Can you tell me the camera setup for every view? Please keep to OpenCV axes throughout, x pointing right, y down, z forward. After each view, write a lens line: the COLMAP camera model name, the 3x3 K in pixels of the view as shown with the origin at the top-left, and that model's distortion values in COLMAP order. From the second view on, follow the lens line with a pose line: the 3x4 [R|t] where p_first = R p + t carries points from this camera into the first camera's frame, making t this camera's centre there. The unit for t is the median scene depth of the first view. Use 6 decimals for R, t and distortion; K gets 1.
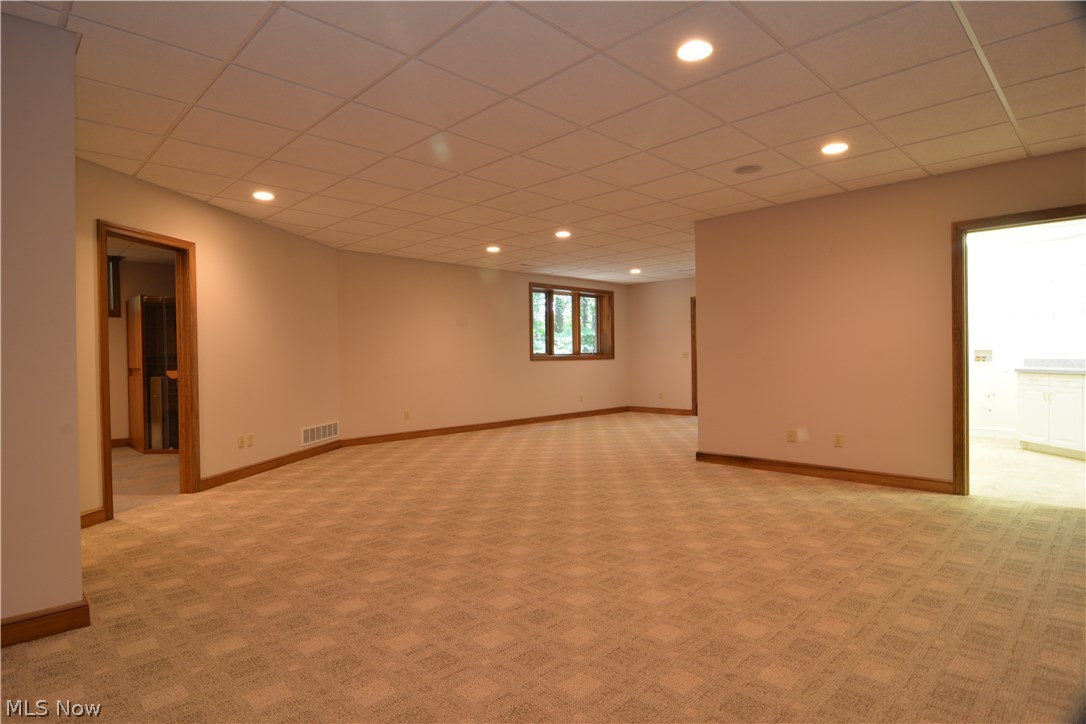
lens RADIAL K [[583.4, 0, 526.9], [0, 583.4, 360.4], [0, 0, 1]] dist [-0.003529, -0.015502]
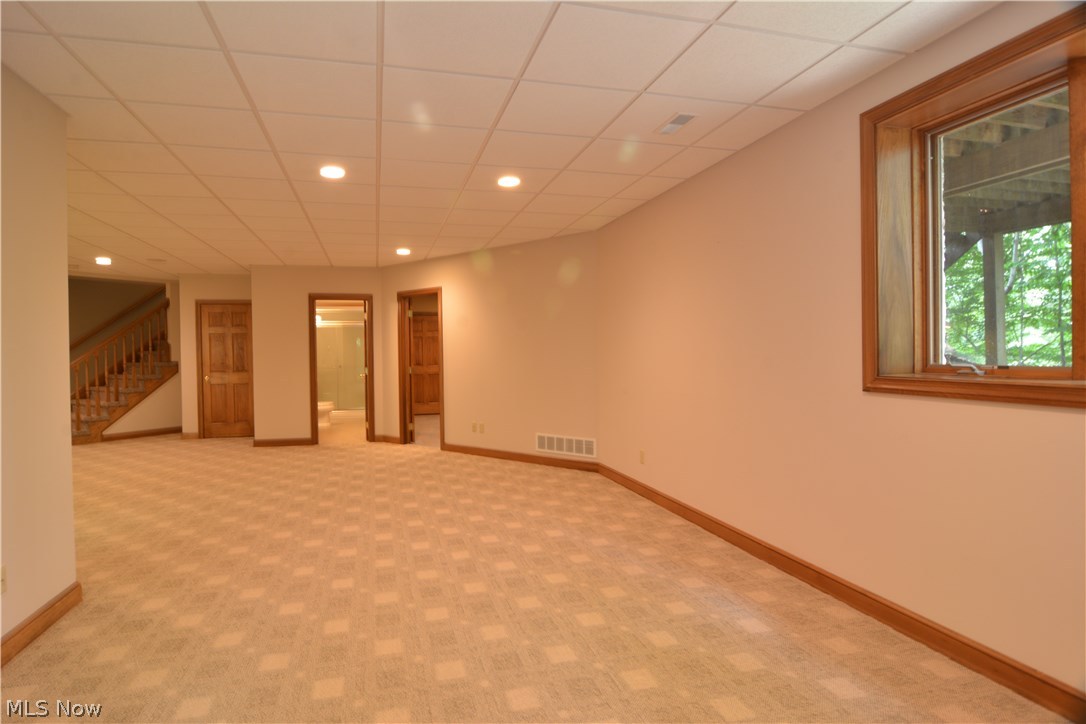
lens RADIAL K [[583.4, 0, 526.9], [0, 583.4, 360.4], [0, 0, 1]] dist [-0.003529, -0.015502]
pose [[-0.486305, 0.020157, -0.873557, 0.465540], [0.005716, 0.999786, 0.019888, -0.026482], [0.873770, 0.004678, -0.486316, 1.380126]]
